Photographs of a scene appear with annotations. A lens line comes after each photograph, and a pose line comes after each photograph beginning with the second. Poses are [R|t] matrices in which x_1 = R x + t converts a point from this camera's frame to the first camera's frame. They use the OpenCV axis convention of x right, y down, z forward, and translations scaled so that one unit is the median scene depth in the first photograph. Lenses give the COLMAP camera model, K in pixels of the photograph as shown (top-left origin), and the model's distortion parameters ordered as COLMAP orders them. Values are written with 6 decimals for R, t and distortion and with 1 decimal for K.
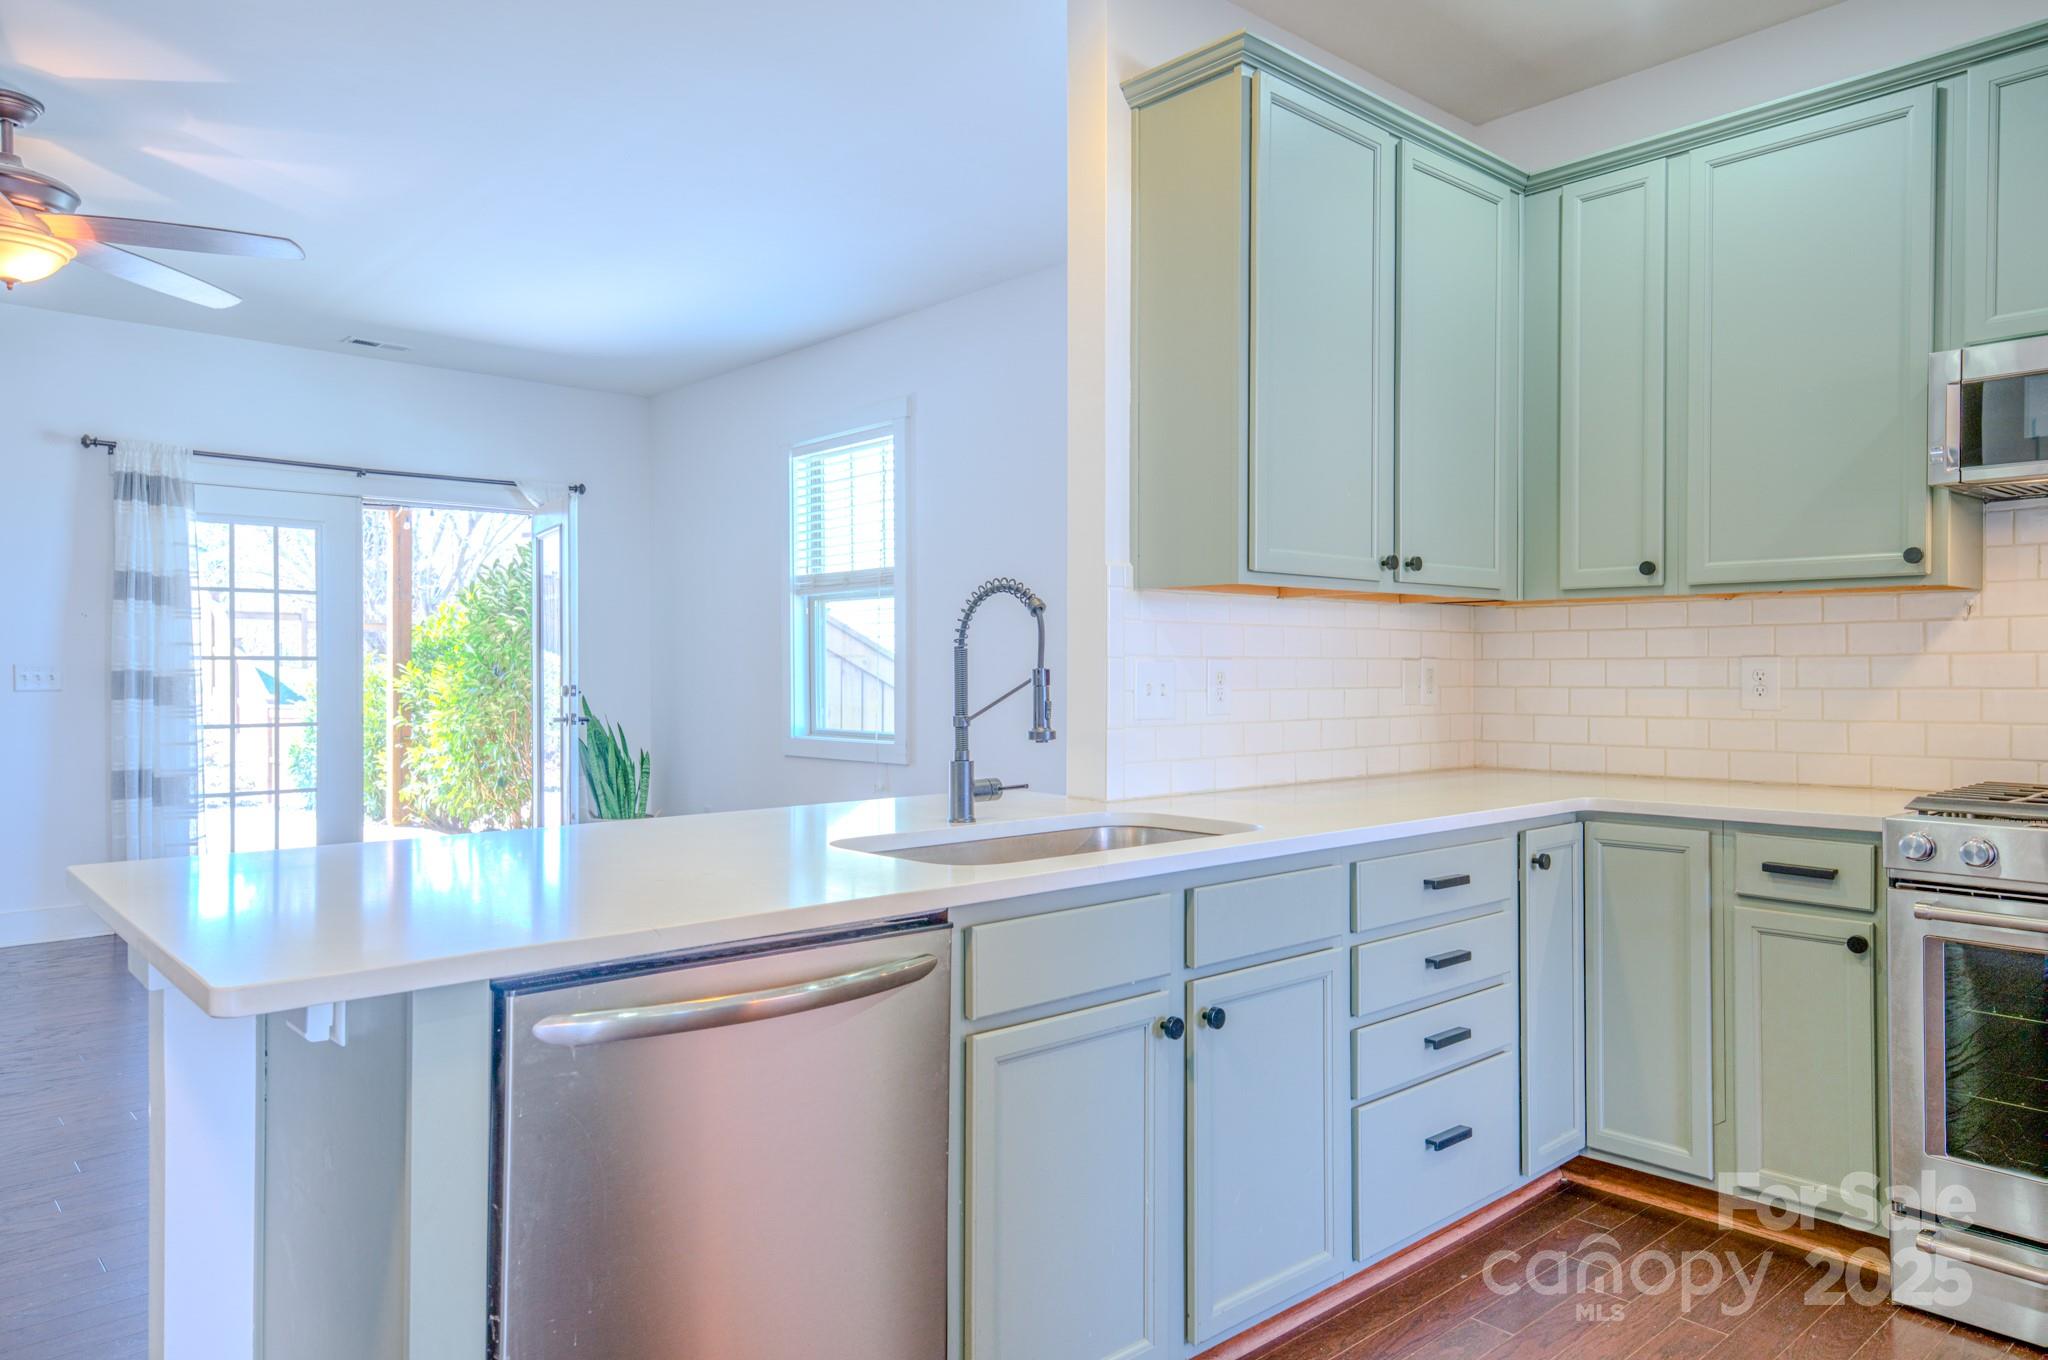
lens RADIAL K [[1330.3, 0, 1025.4], [0, 1330.3, 676.0], [0, 0, 1]] dist [0.036887, -0.000307]
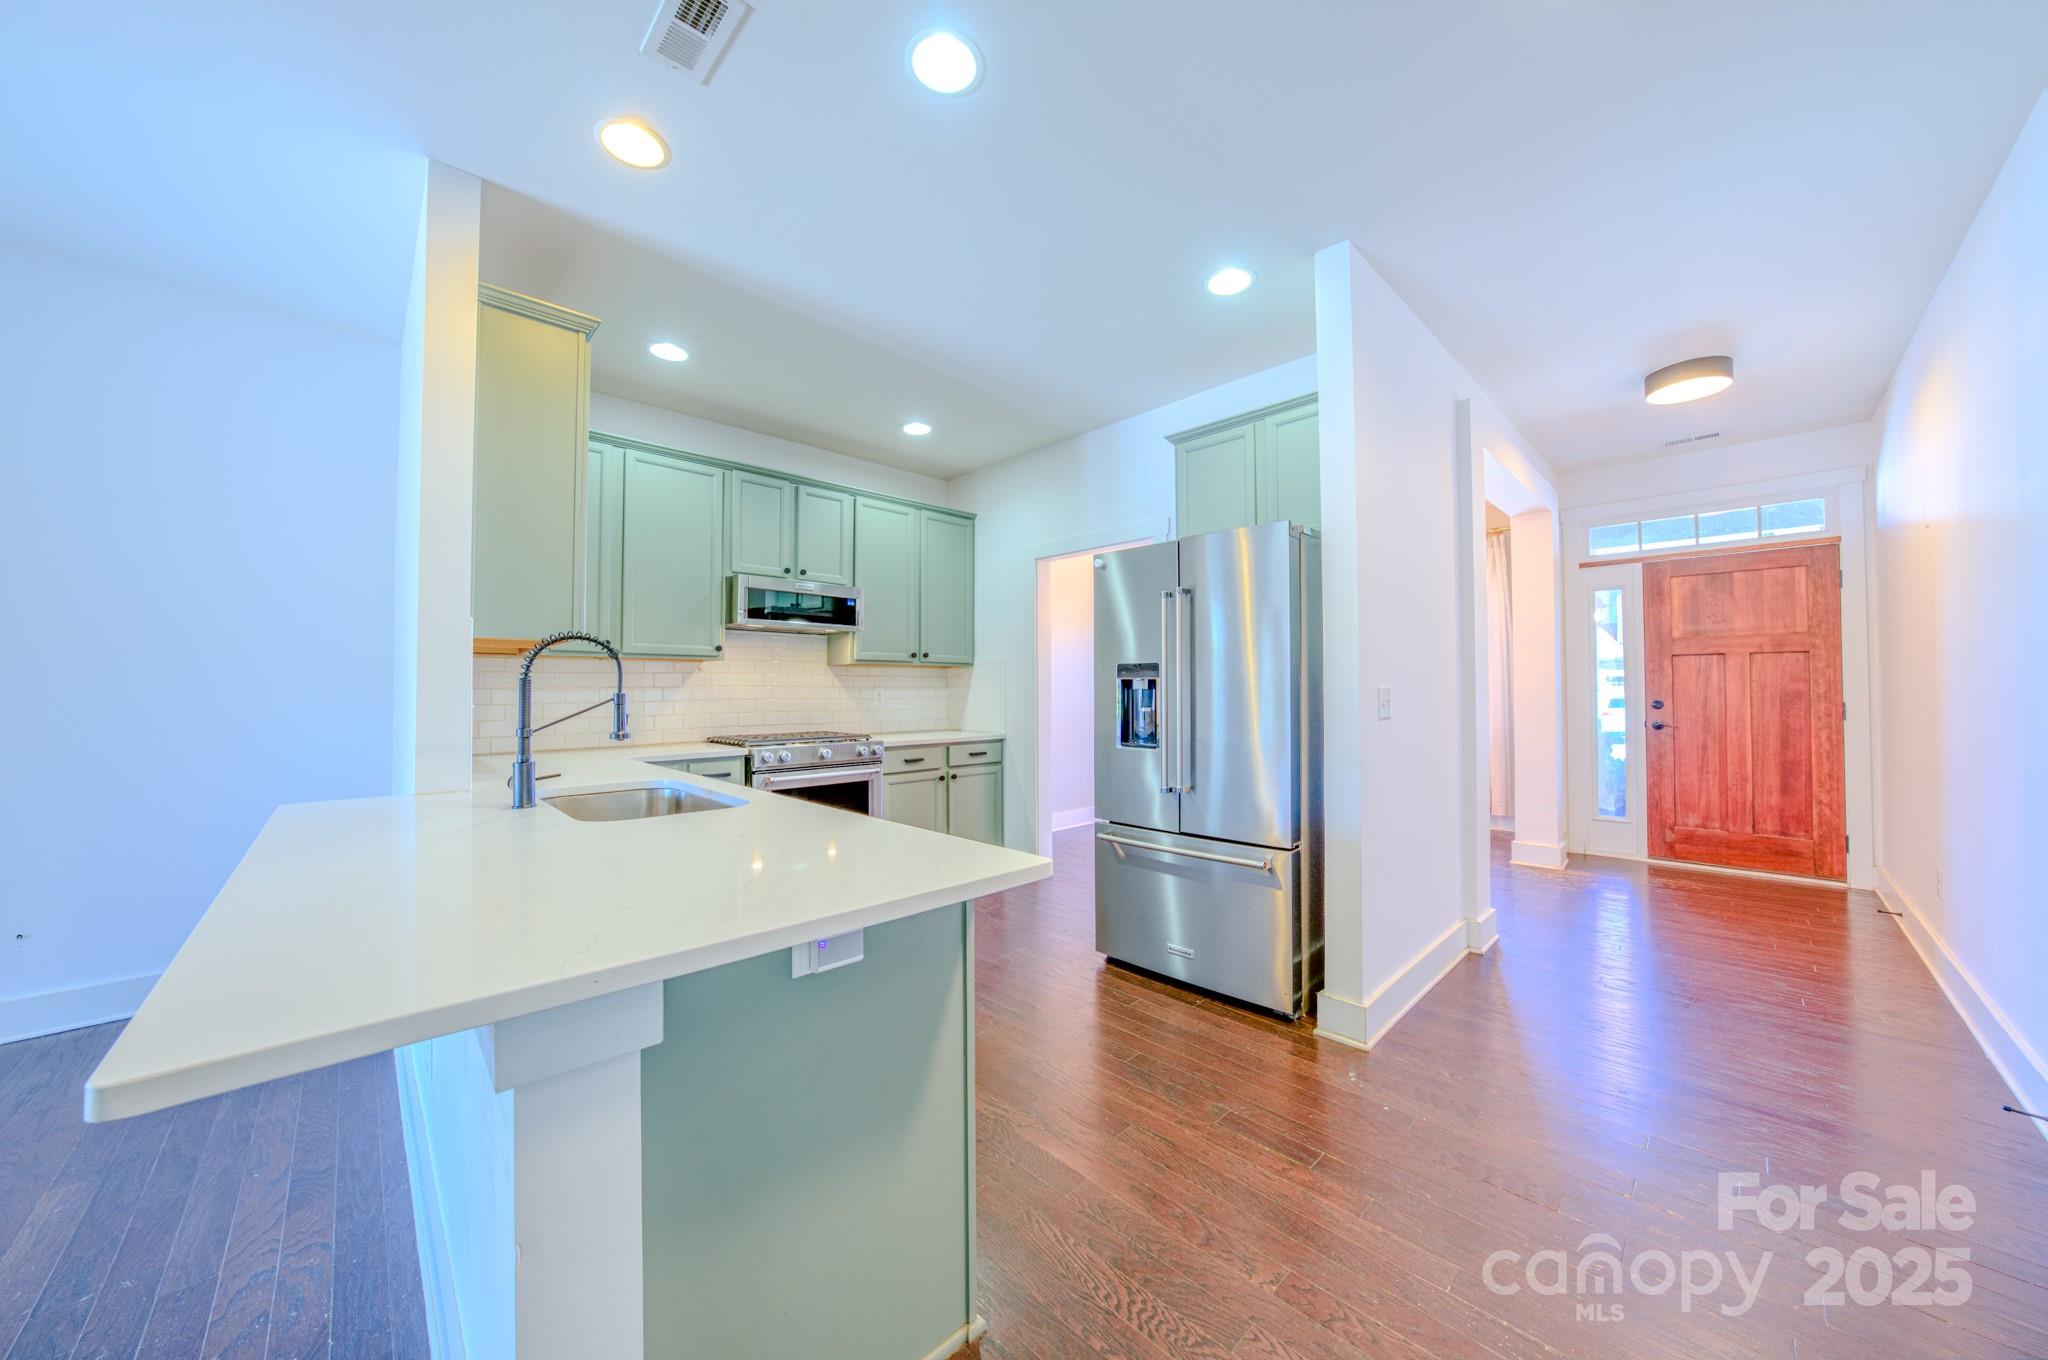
lens RADIAL K [[692.5, 0, 1024.0], [0, 692.5, 680.0], [0, 0, 1]] dist [-0.025993, 0.000098]
pose [[-0.030079, 0.015567, 0.999426, -0.314153], [0.011993, 0.999812, -0.015212, -0.001072], [-0.999476, 0.011528, -0.030260, 0.217758]]
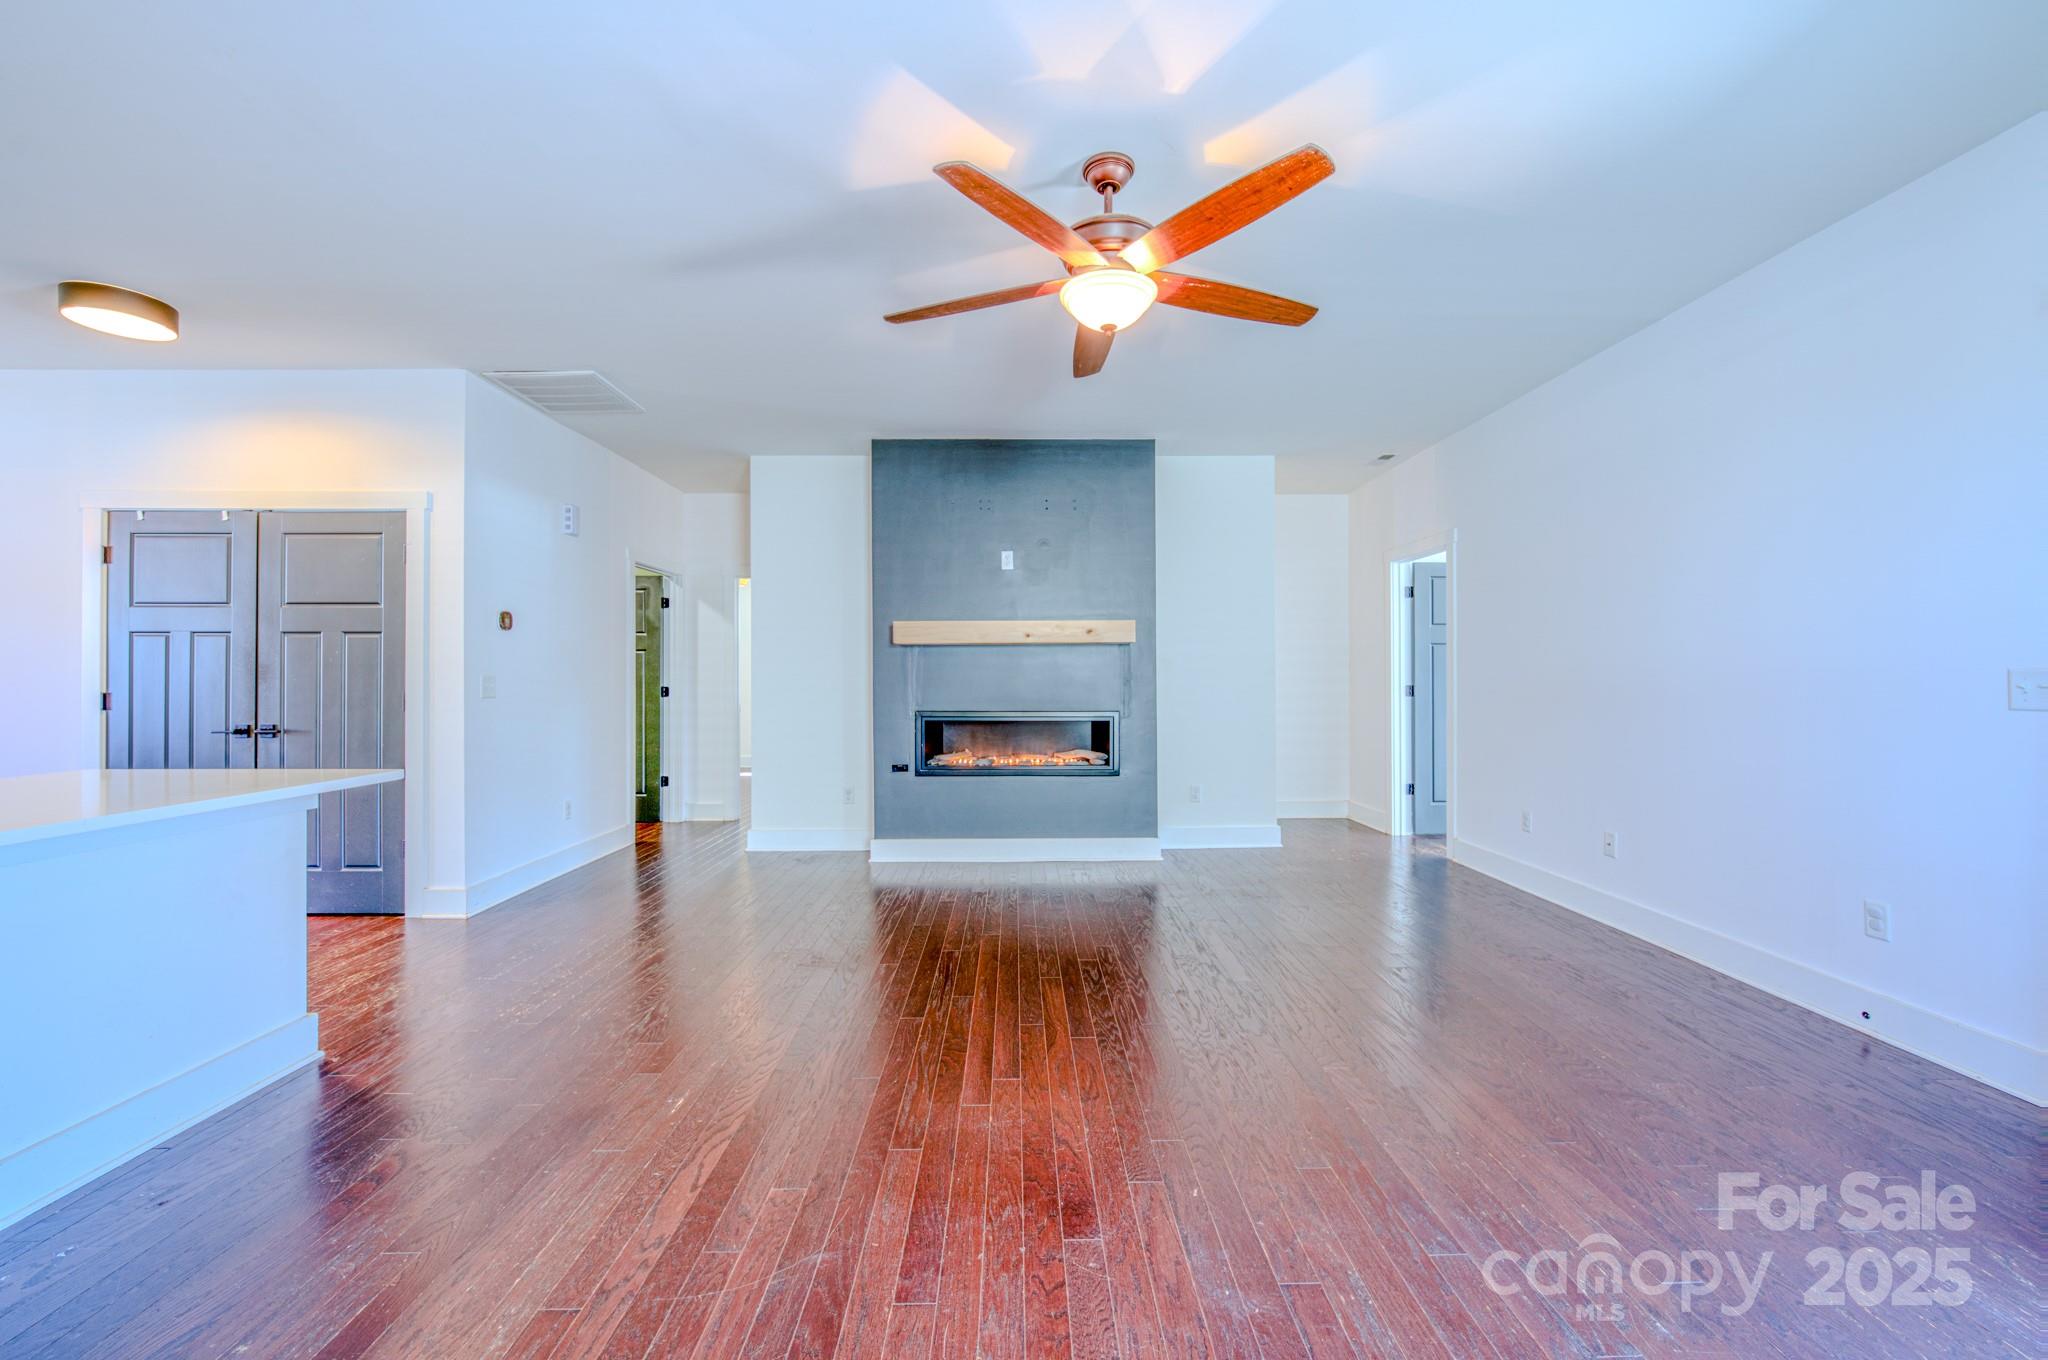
lens RADIAL K [[801.3, 0, 1024.0], [0, 801.3, 680.0], [0, 0, 1]] dist [-0.011436, 0.000414]
pose [[-0.657525, 0.007014, -0.753400, -0.127497], [-0.001742, 0.999940, 0.010830, -0.006511], [0.753431, 0.008433, -0.657473, 0.862798]]
